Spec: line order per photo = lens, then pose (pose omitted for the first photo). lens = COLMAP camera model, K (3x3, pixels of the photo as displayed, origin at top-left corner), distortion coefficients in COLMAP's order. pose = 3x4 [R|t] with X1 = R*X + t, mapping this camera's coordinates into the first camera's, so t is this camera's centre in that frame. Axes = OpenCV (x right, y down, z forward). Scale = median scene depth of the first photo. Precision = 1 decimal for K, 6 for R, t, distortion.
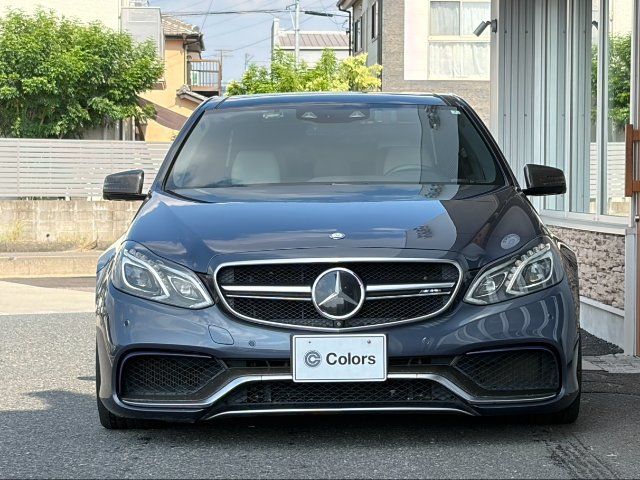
lens RADIAL K [[703.7, 0, 320.9], [0, 703.7, 239.0], [0, 0, 1]] dist [-0.014799, 0.000000]
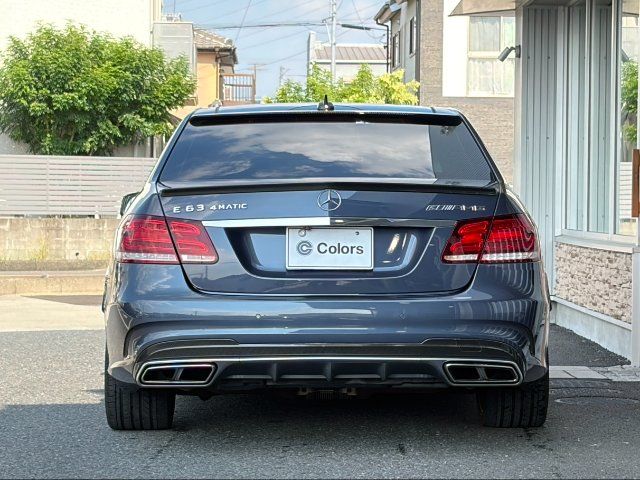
lens RADIAL K [[538.6, 0, 320.0], [0, 538.6, 240.2], [0, 0, 1]] dist [0.004448, 0.000860]
pose [[0.999892, 0.005674, -0.013551, -0.039313], [-0.005844, 0.999904, -0.012532, -0.017133], [0.013479, 0.012610, 0.999830, 0.252000]]
